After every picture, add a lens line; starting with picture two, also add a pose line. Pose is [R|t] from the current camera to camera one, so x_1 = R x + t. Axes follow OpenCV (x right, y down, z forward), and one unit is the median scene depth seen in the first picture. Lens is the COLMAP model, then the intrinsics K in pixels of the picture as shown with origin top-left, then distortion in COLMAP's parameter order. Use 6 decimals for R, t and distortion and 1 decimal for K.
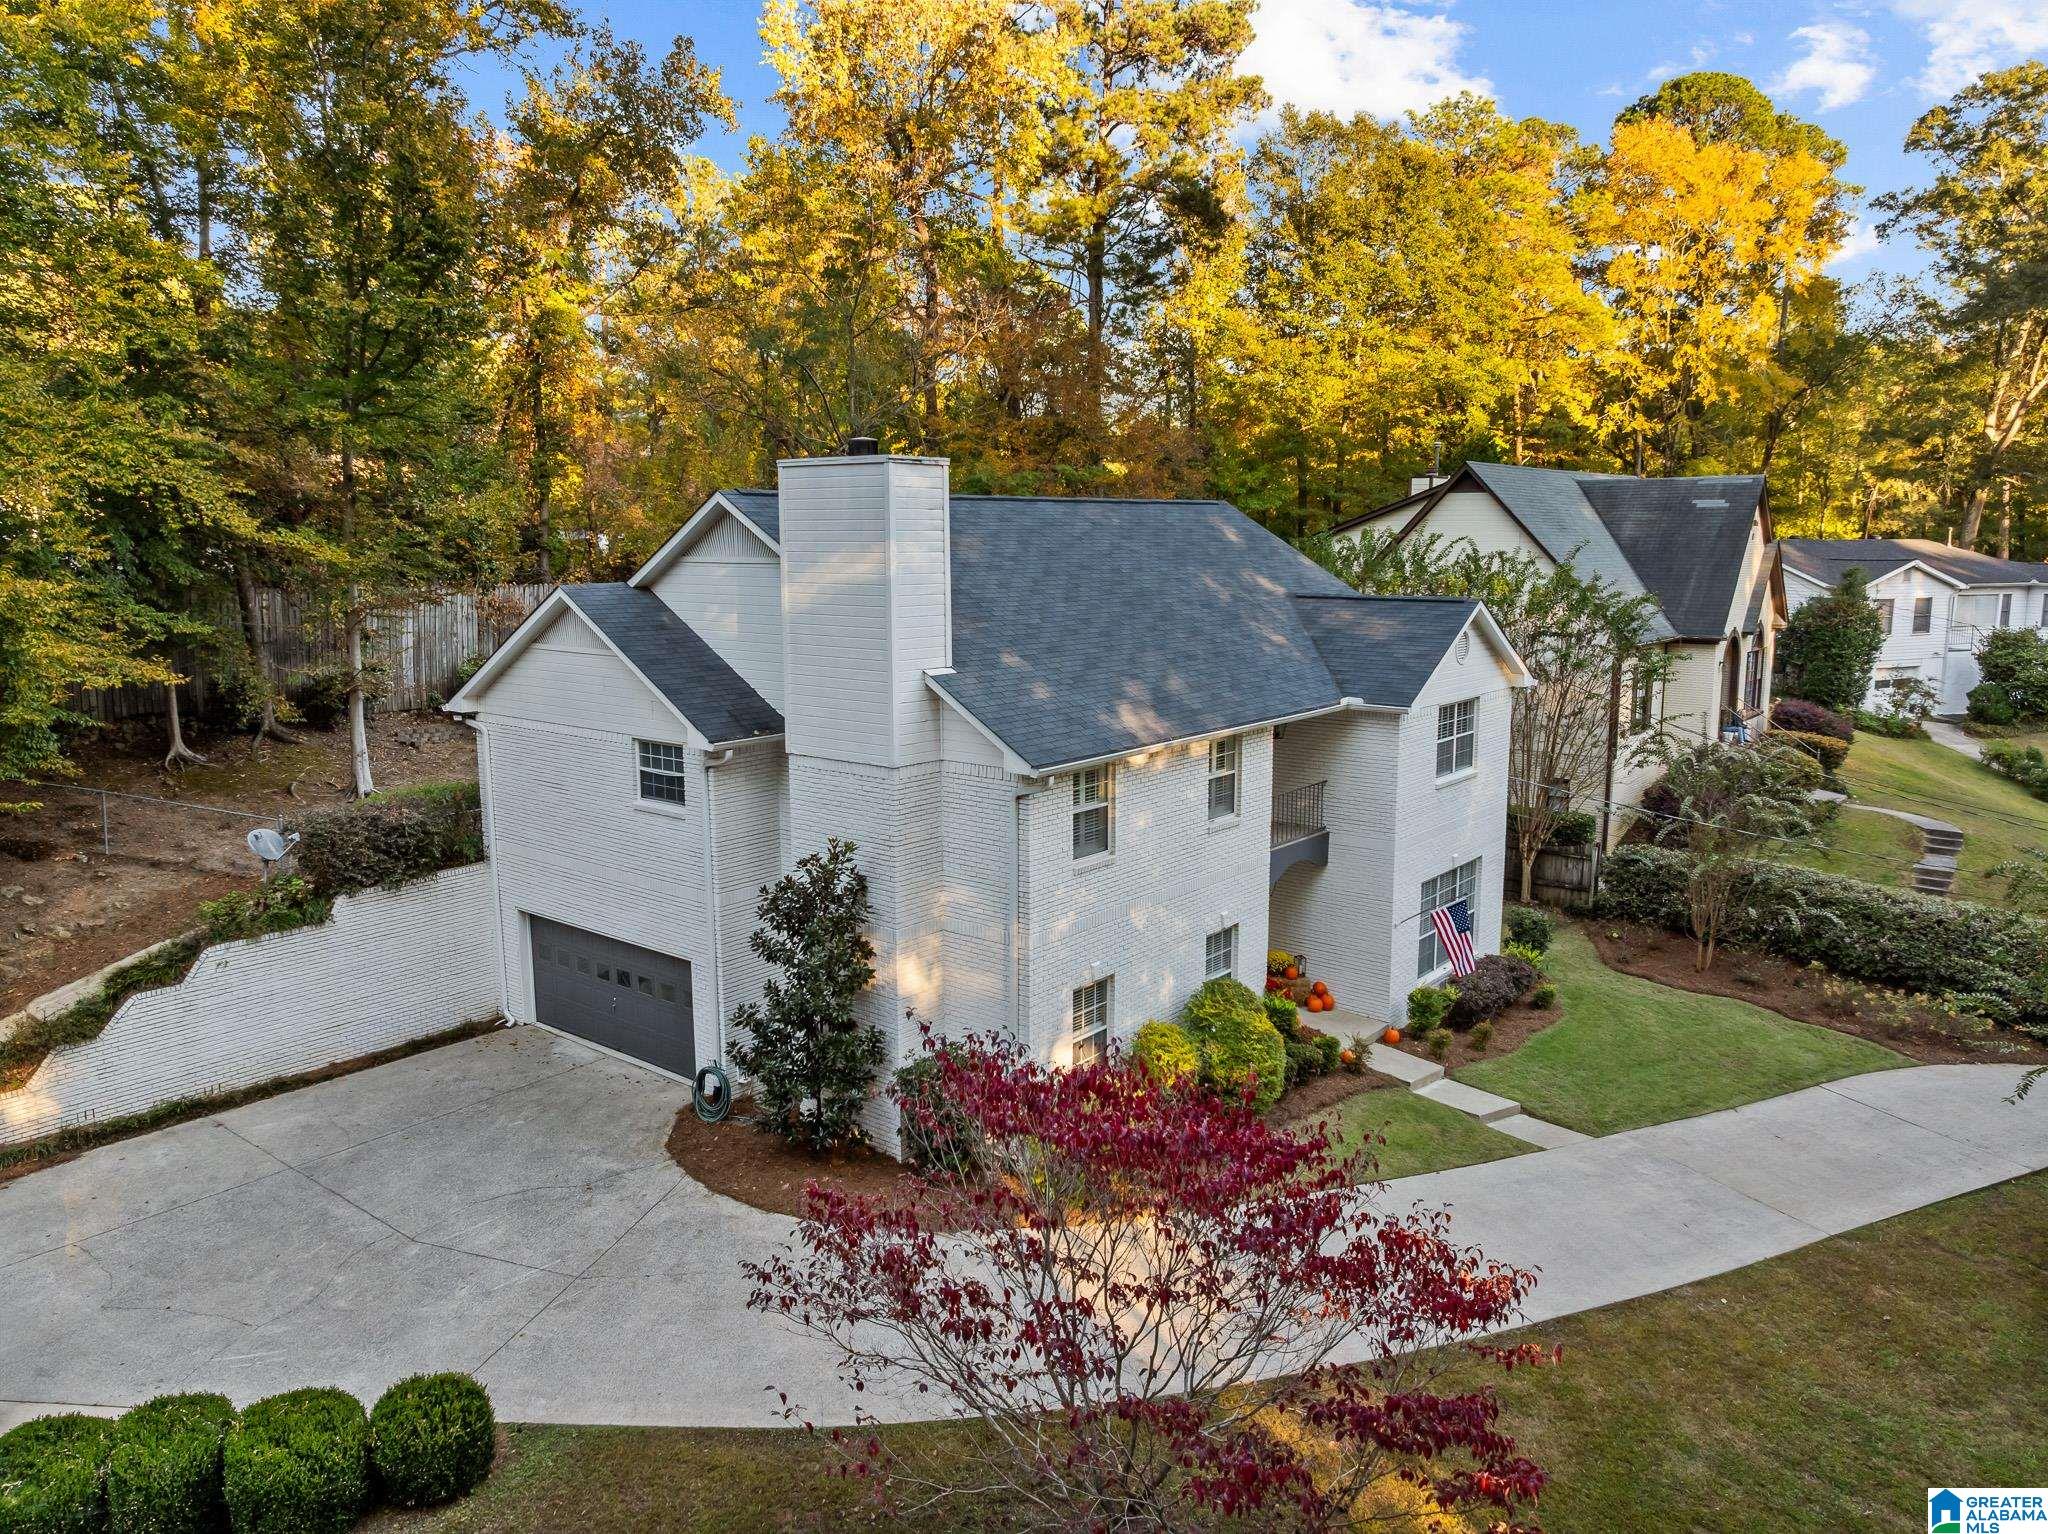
lens RADIAL K [[1435.2, 0, 1022.2], [0, 1435.2, 763.5], [0, 0, 1]] dist [-0.046656, 0.007545]
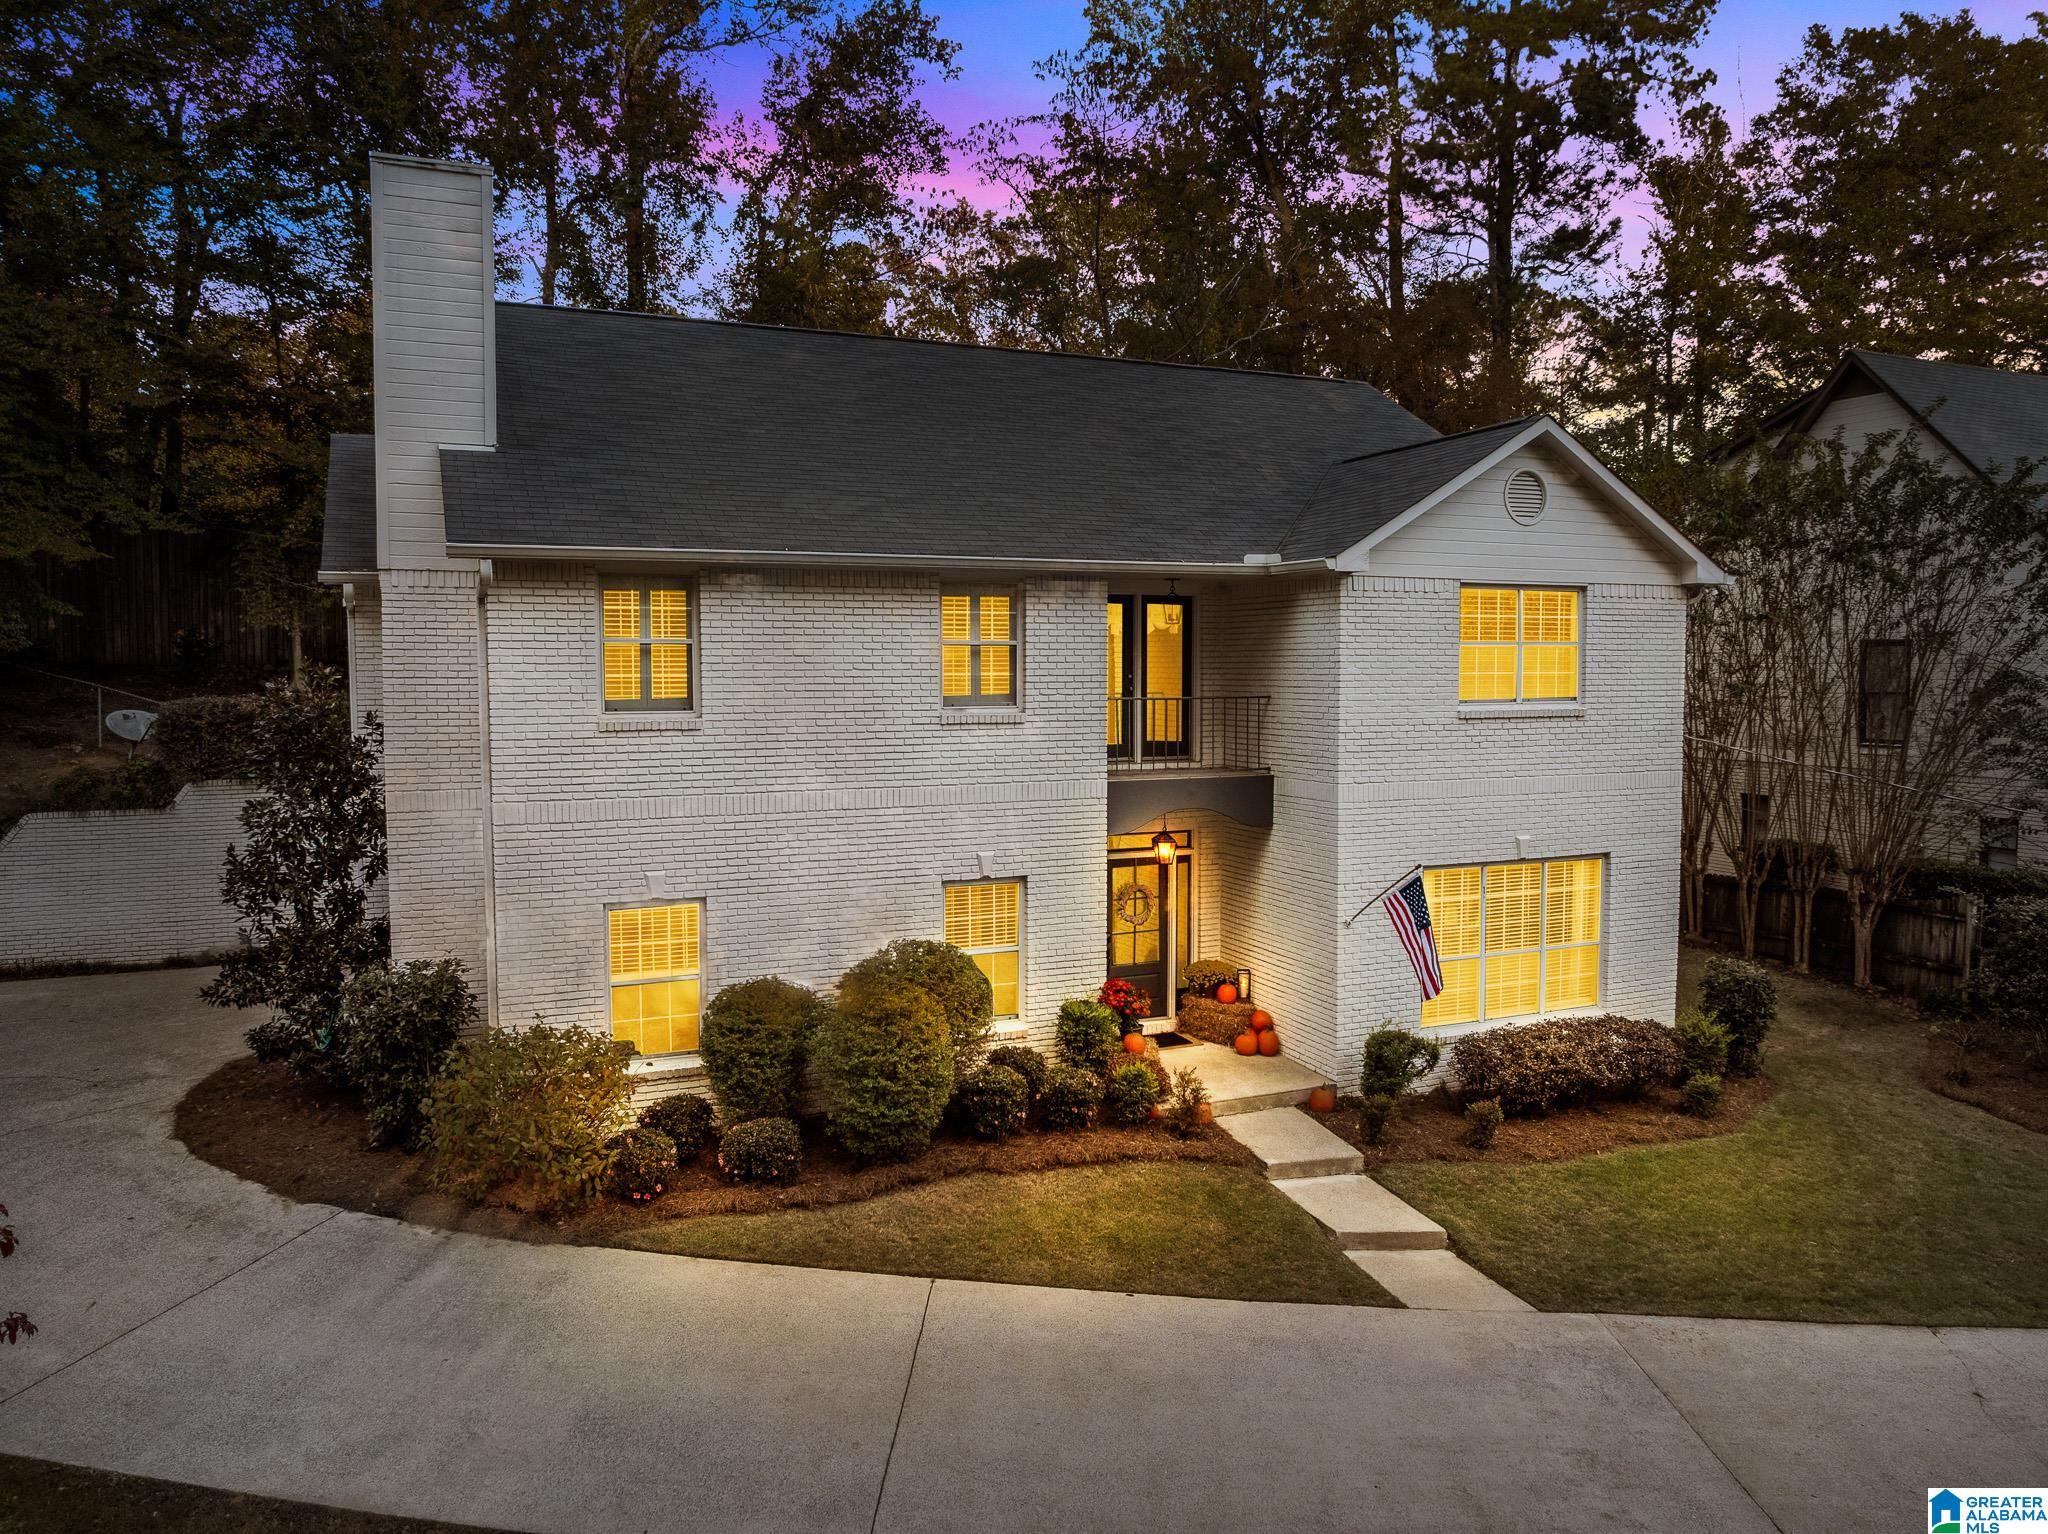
lens RADIAL K [[1435.2, 0, 1024.8], [0, 1435.2, 768.7], [0, 0, 1]] dist [-0.046656, 0.007545]
pose [[0.890790, 0.032772, -0.453233, 0.435761], [-0.074308, 0.994476, -0.074138, 0.108004], [0.448299, 0.099721, 0.888304, 0.395918]]
